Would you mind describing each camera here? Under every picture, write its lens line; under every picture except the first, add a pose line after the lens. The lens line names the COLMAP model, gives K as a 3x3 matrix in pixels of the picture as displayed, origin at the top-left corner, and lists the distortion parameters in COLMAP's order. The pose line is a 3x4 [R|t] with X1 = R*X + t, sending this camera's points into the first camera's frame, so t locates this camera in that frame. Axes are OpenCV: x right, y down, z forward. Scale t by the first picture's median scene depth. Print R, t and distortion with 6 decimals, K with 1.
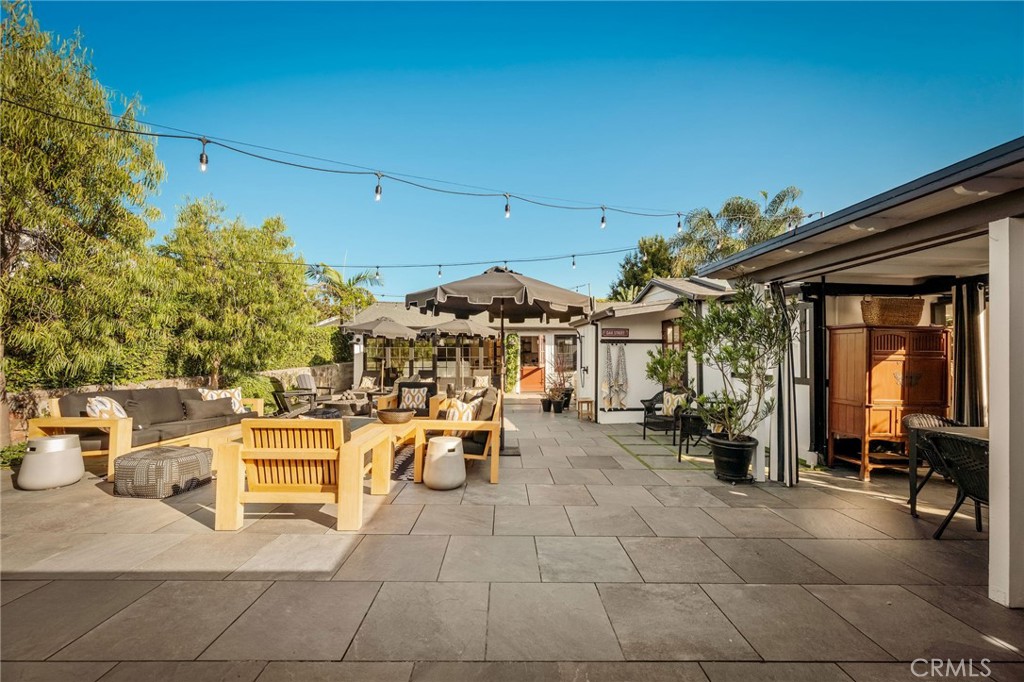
lens RADIAL K [[407.1, 0, 512.0], [0, 407.1, 341.0], [0, 0, 1]] dist [-0.000940, -0.000096]
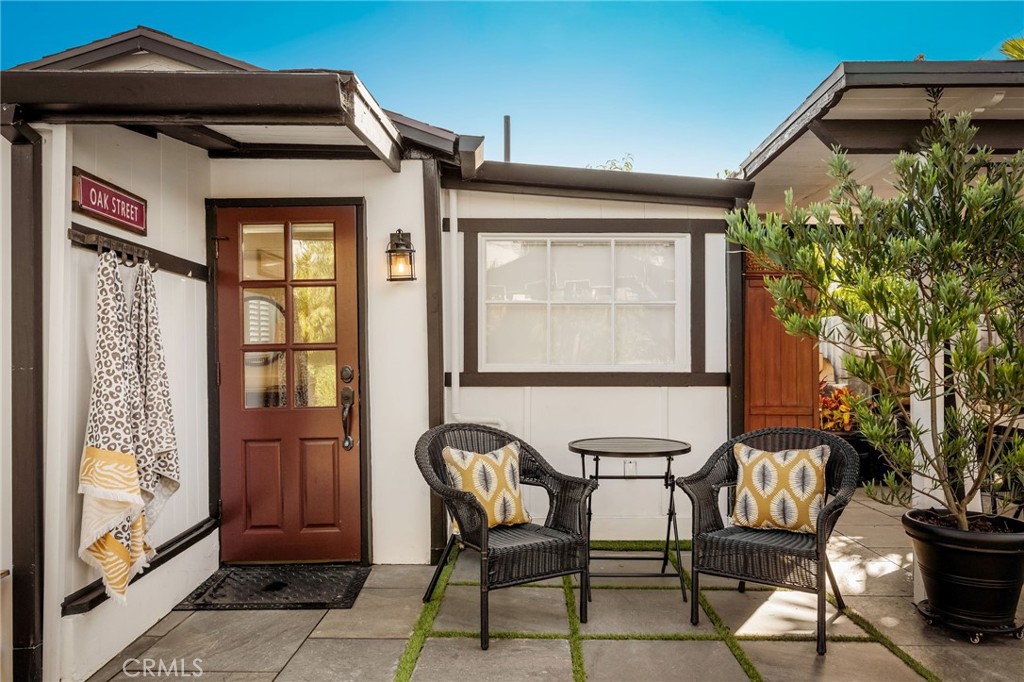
lens RADIAL K [[705.3, 0, 512.0], [0, 705.3, 341.0], [0, 0, 1]] dist [-0.000540, 0.000178]
pose [[0.020690, -0.002052, 0.999784, -0.086384], [-0.032801, 0.999458, 0.002730, 0.038125], [-0.999248, -0.032851, 0.020612, 0.803925]]
